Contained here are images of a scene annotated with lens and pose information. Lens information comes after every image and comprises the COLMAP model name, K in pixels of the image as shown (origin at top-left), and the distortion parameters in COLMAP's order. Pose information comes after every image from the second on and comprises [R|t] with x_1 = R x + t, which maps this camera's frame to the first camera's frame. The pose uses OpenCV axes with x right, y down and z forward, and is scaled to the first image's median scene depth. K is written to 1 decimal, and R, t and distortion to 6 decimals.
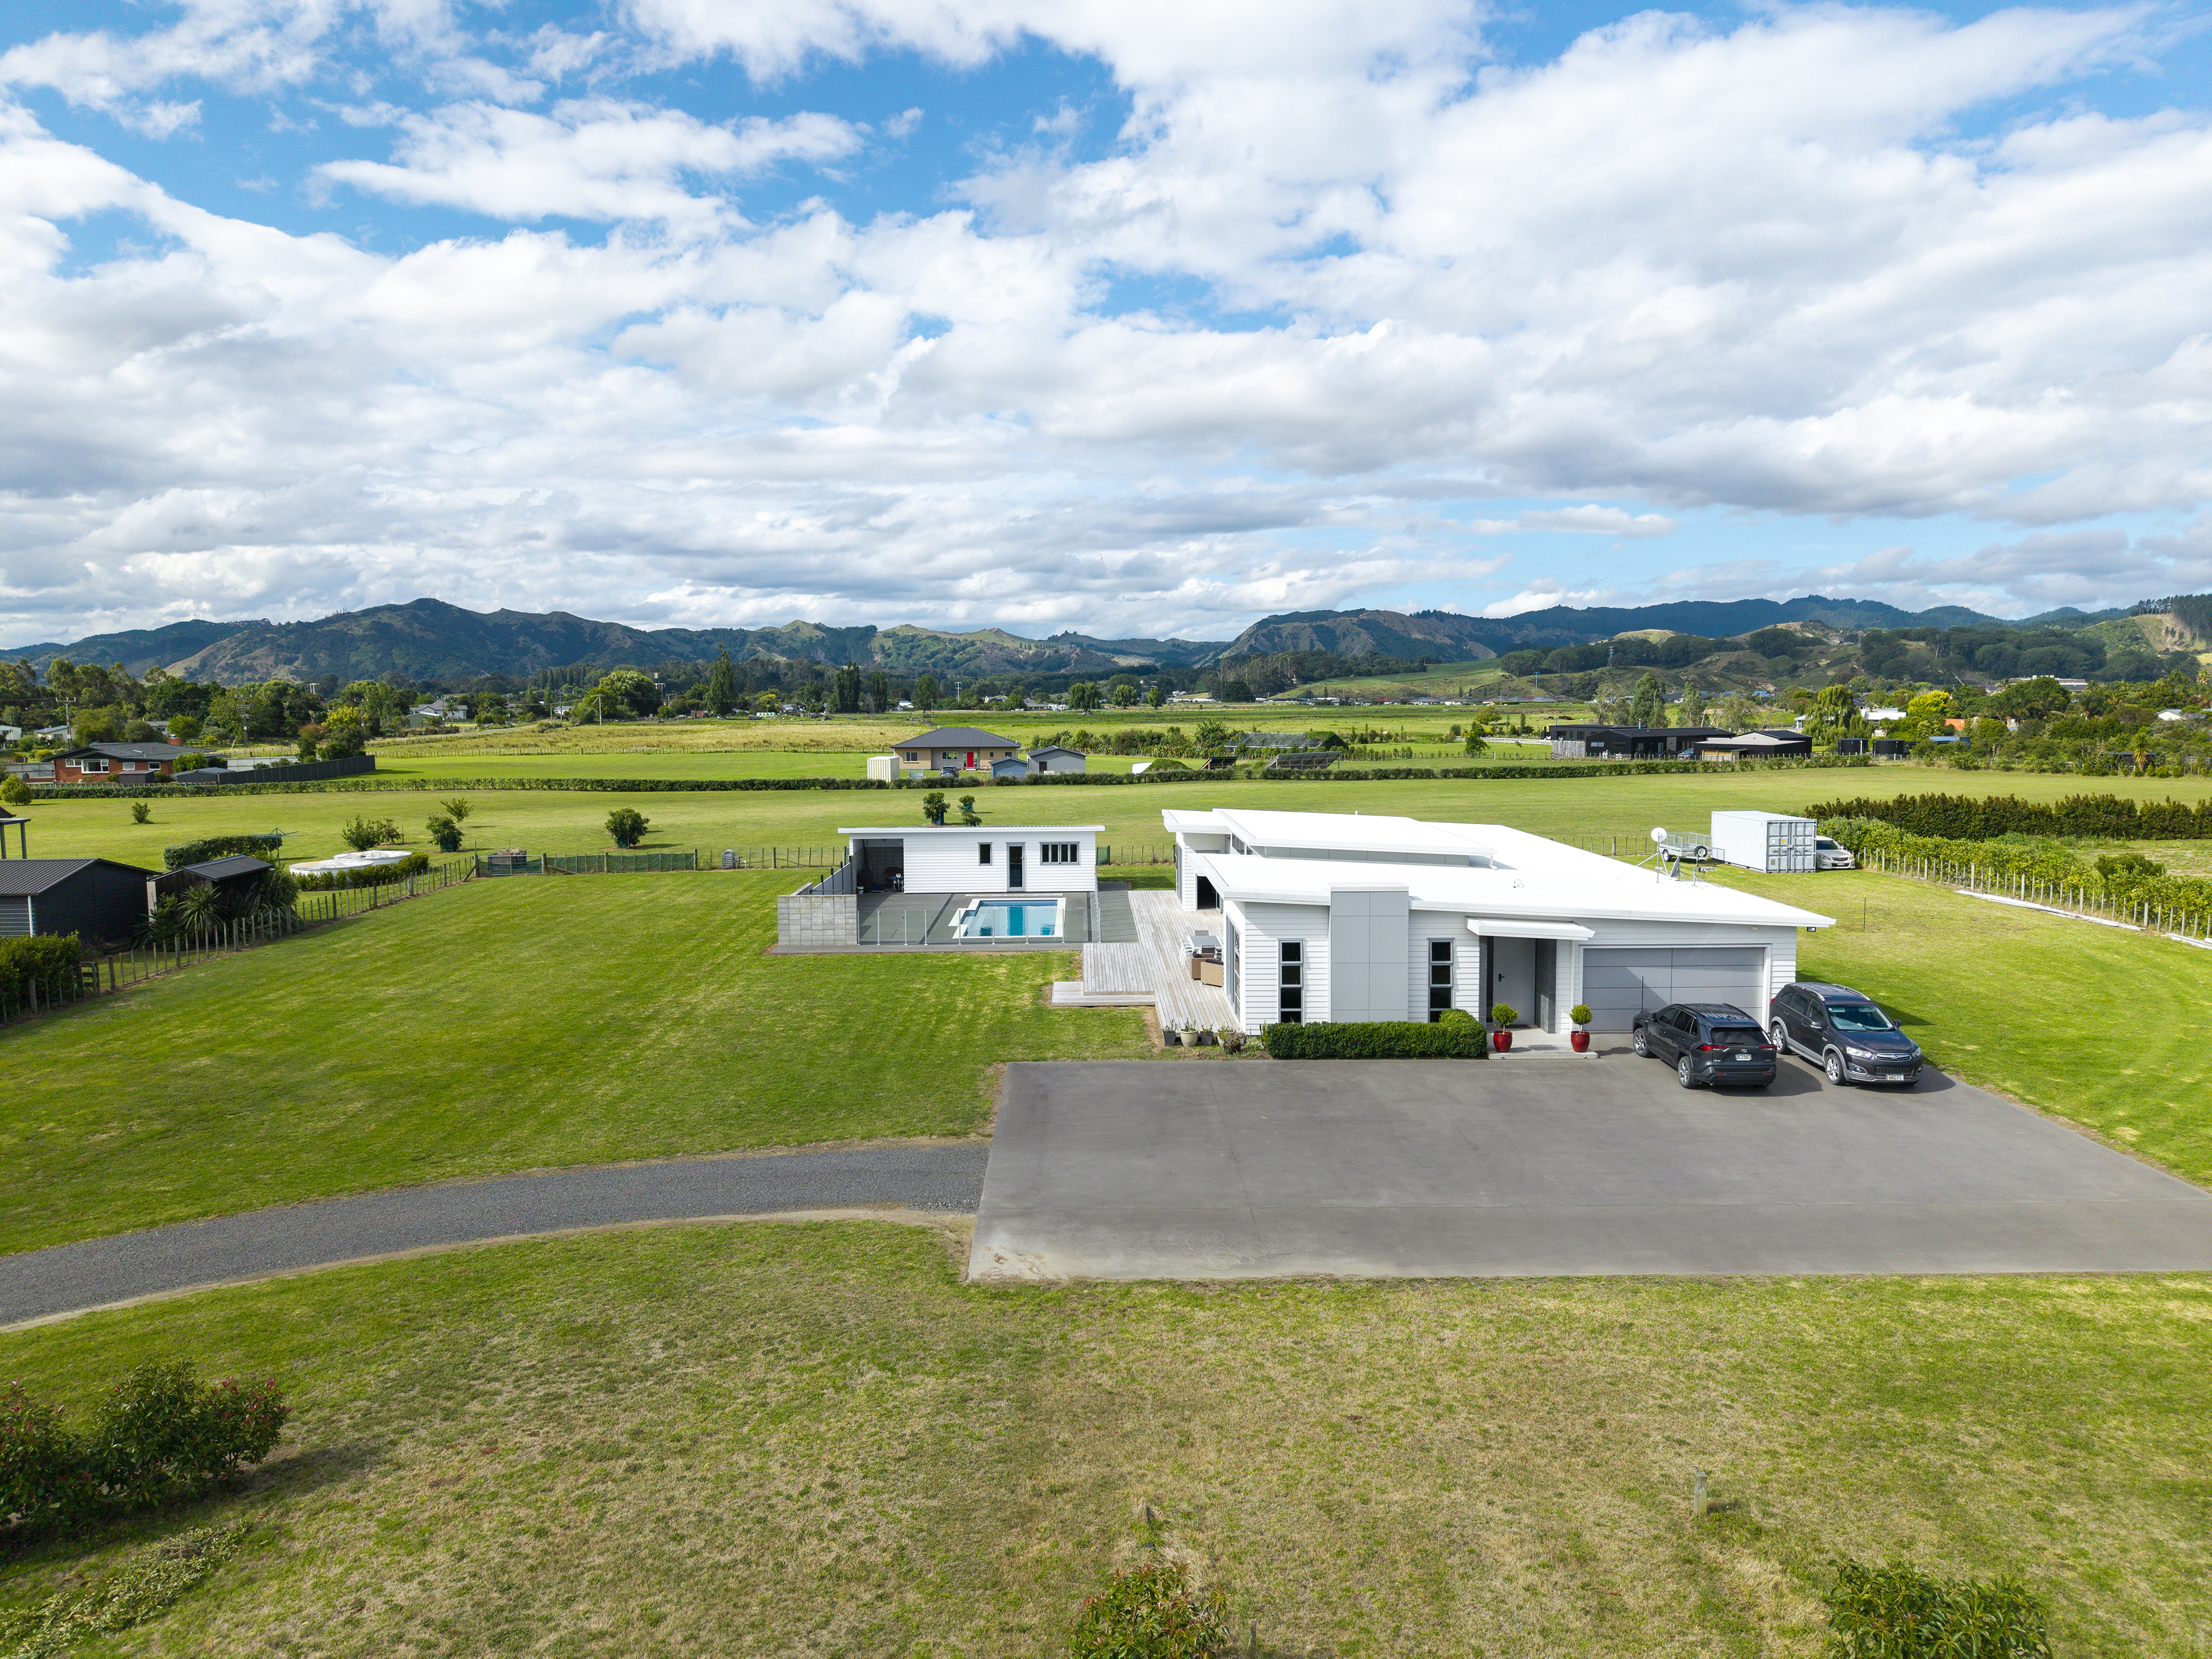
lens RADIAL K [[1473.2, 0, 1093.8], [0, 1473.2, 809.2], [0, 0, 1]] dist [0.024819, -0.025512]
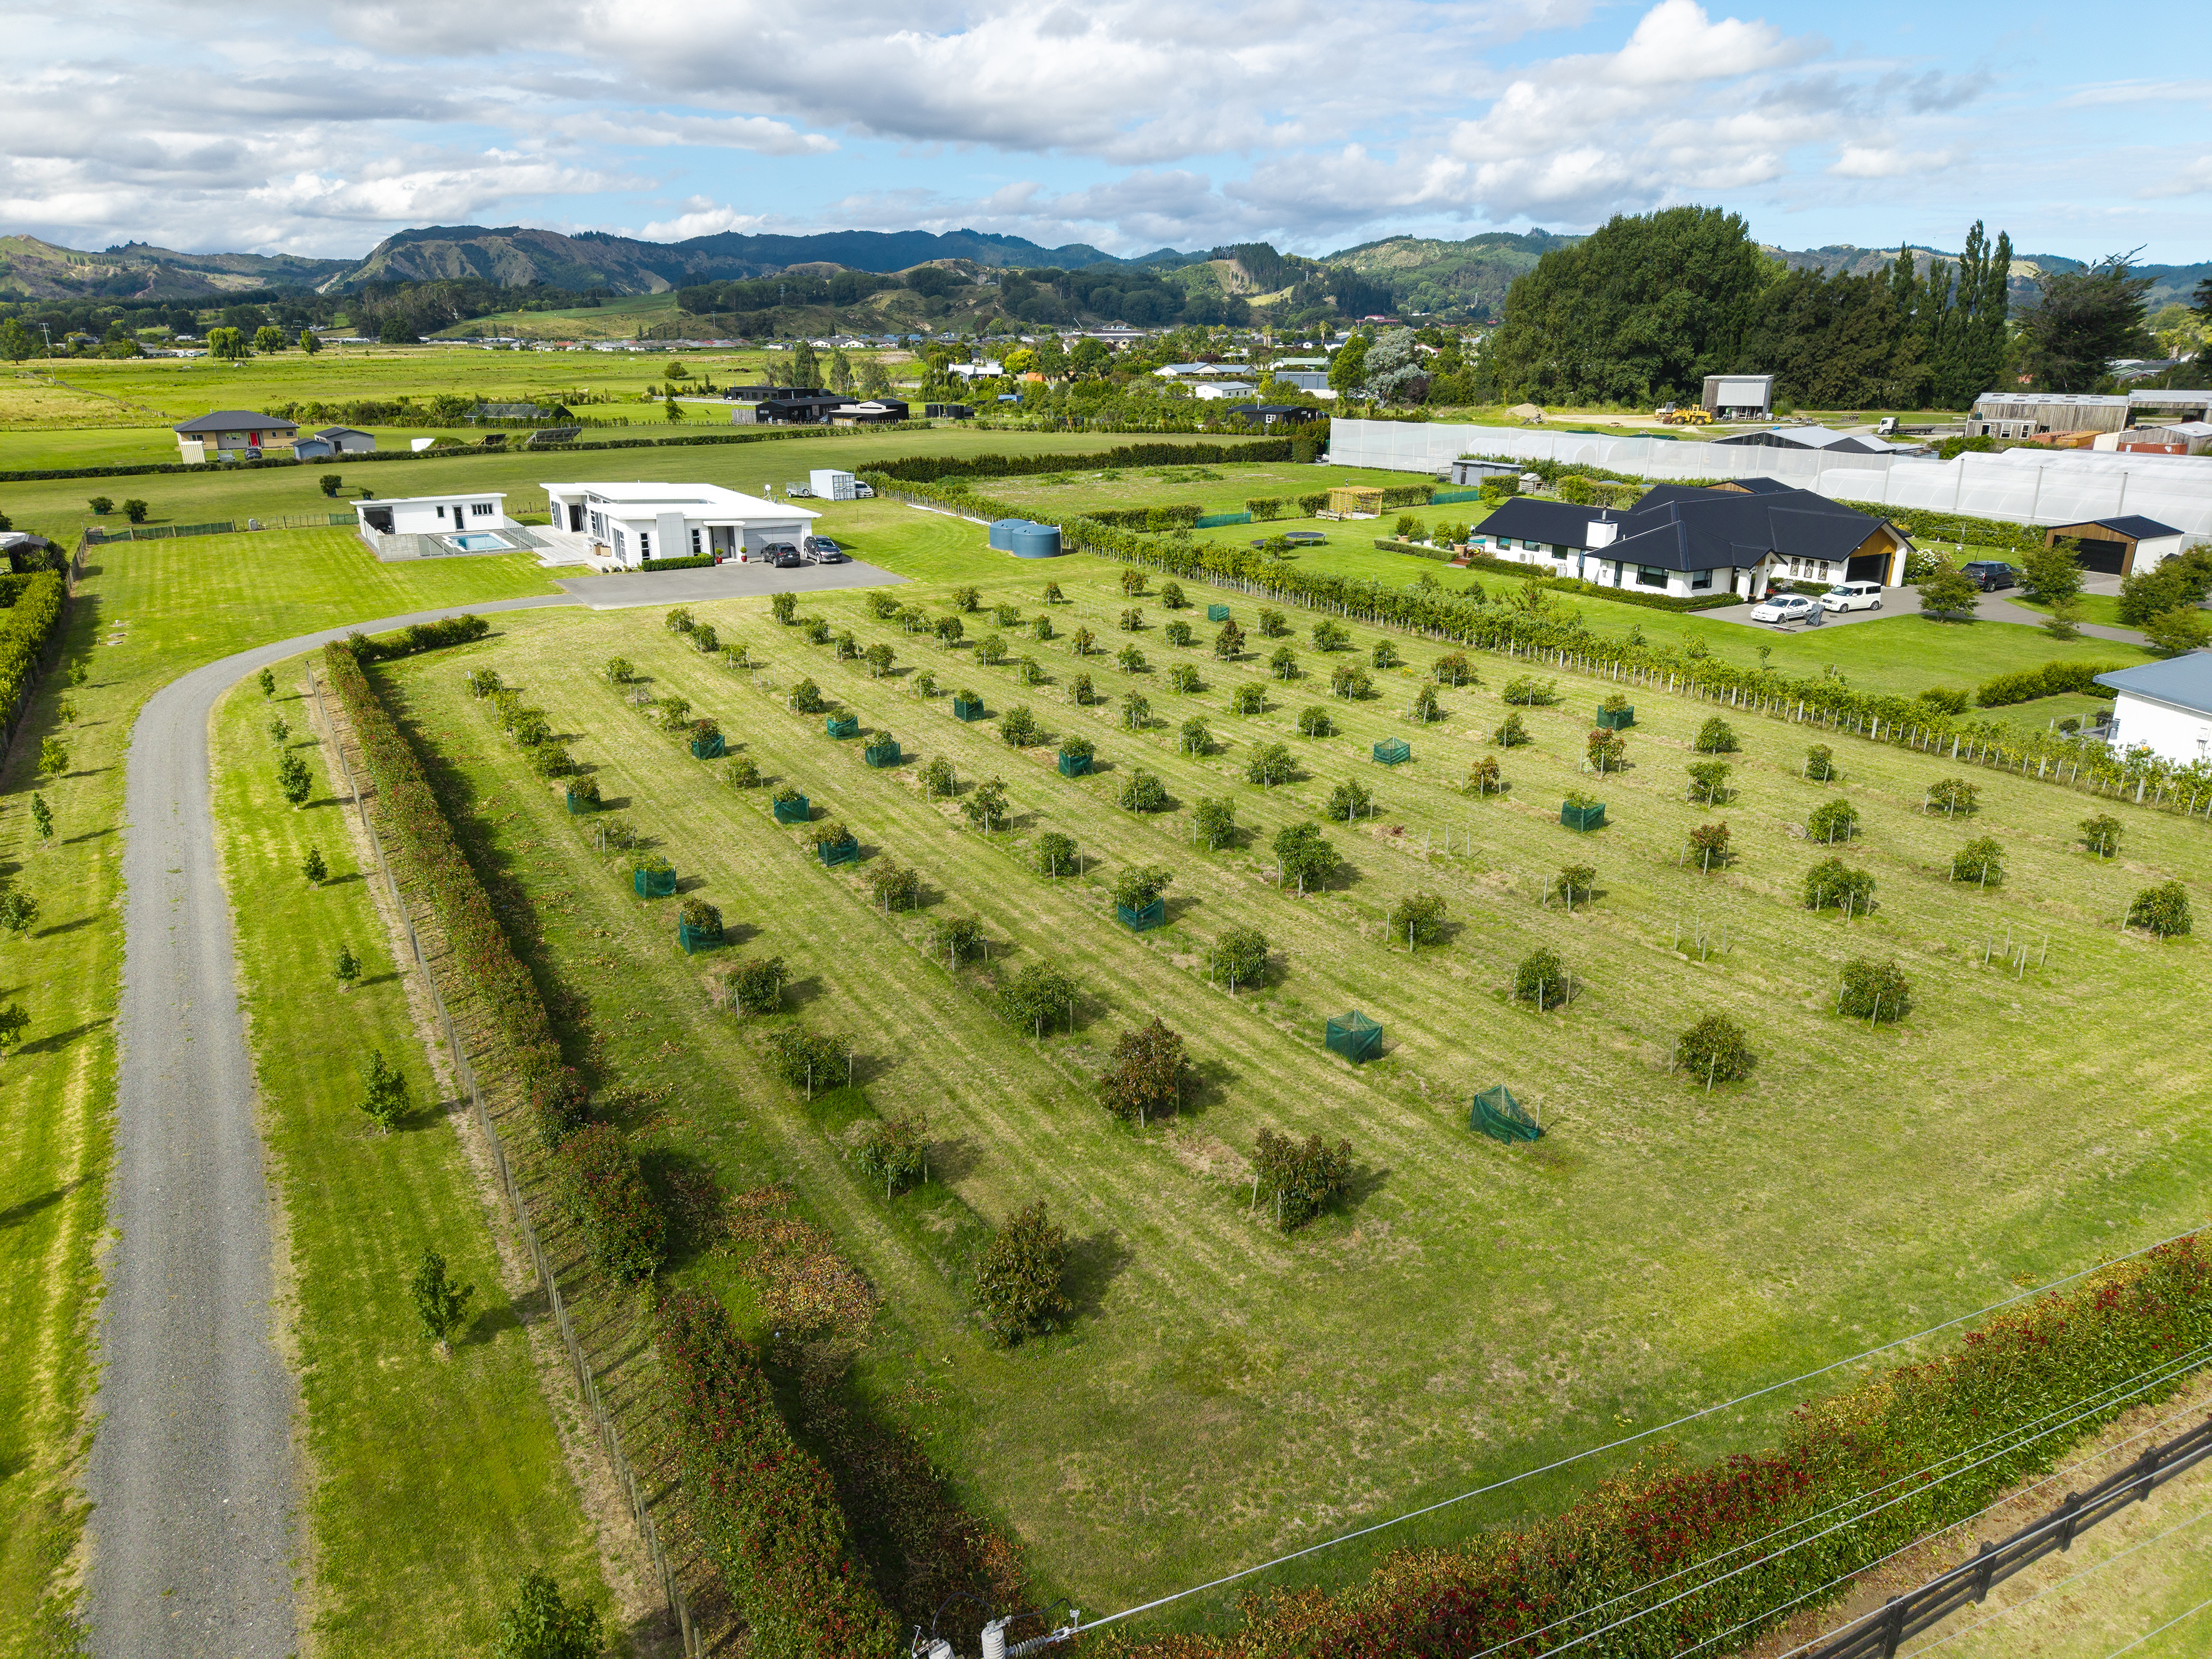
lens RADIAL K [[1473.2, 0, 1098.3], [0, 1473.2, 840.3], [0, 0, 1]] dist [0.024819, -0.025512]
pose [[0.862801, -0.163755, 0.478288, -0.025858], [0.036434, 0.963766, 0.264249, -0.002786], [-0.504229, -0.210568, 0.837504, -0.088953]]
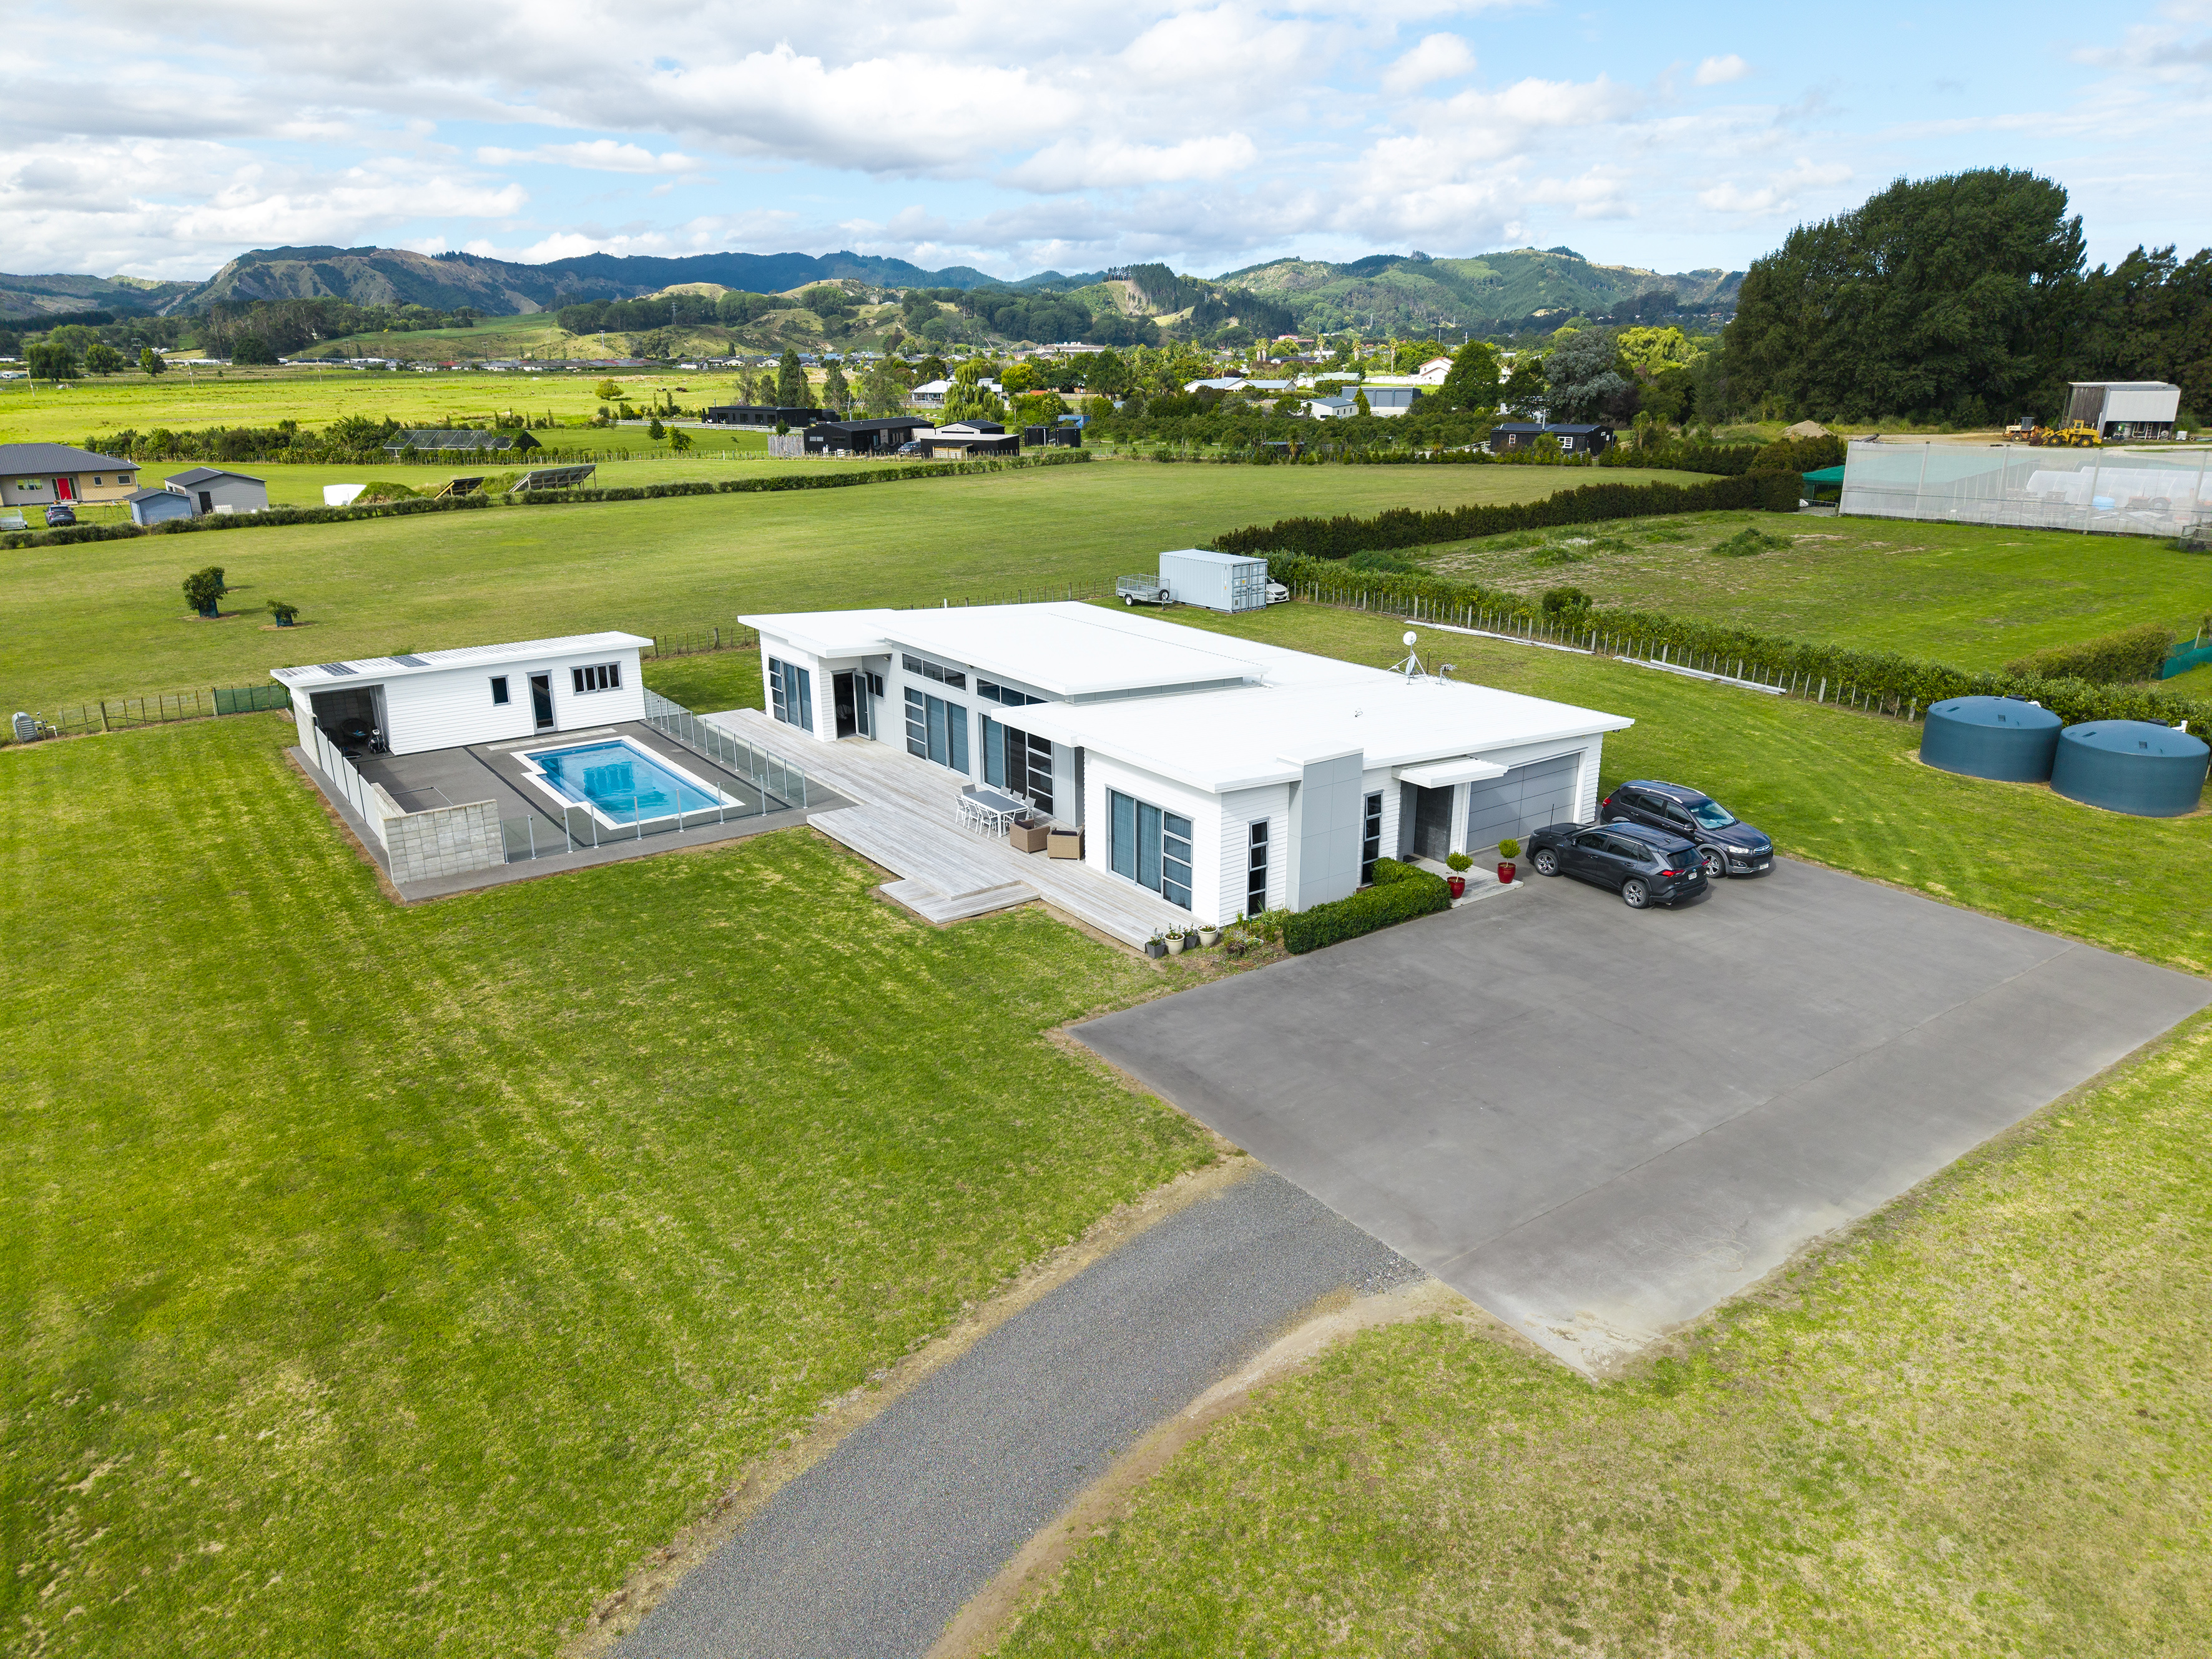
lens RADIAL K [[1473.2, 0, 1097.9], [0, 1473.2, 827.4], [0, 0, 1]] dist [0.024819, -0.025512]
pose [[0.818808, -0.176157, 0.546371, -0.020401], [0.044199, 0.968275, 0.245947, -0.006236], [-0.572363, -0.177234, 0.800618, 0.014087]]
